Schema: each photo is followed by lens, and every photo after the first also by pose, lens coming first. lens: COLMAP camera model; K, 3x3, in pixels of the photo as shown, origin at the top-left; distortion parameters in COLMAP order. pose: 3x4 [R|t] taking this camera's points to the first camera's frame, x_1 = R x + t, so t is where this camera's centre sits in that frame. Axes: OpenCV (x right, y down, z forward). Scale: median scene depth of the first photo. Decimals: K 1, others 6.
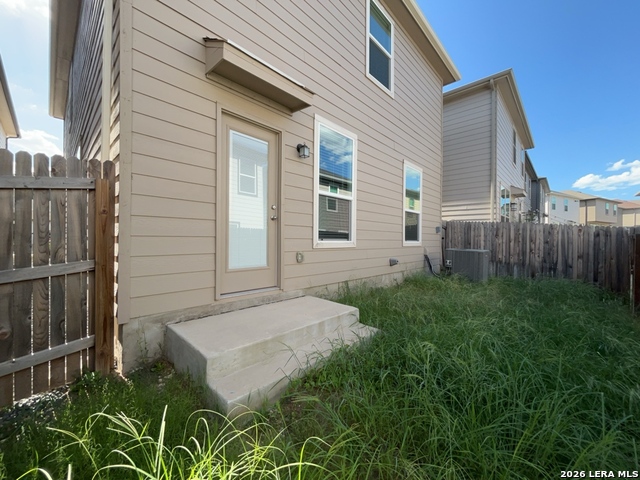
lens RADIAL K [[258.8, 0, 321.0], [0, 258.8, 238.9], [0, 0, 1]] dist [-0.001069, 0.000163]
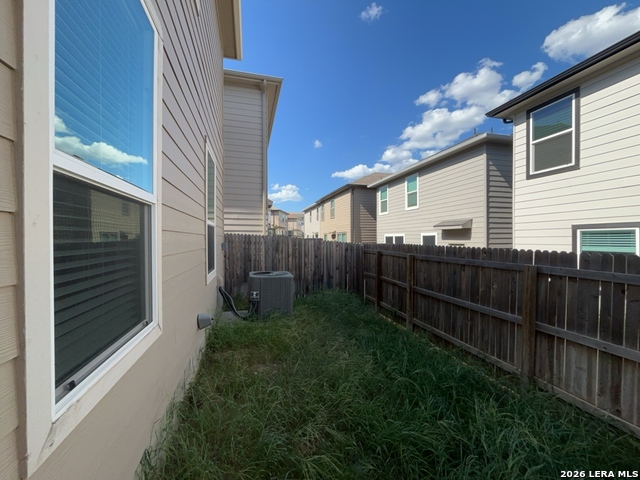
lens RADIAL K [[258.8, 0, 318.2], [0, 258.8, 239.8], [0, 0, 1]] dist [-0.001069, 0.000163]
pose [[0.524365, -0.015392, 0.851355, -0.038931], [0.005994, 0.999879, 0.014385, -0.066223], [-0.851473, -0.002439, 0.524394, 0.390845]]
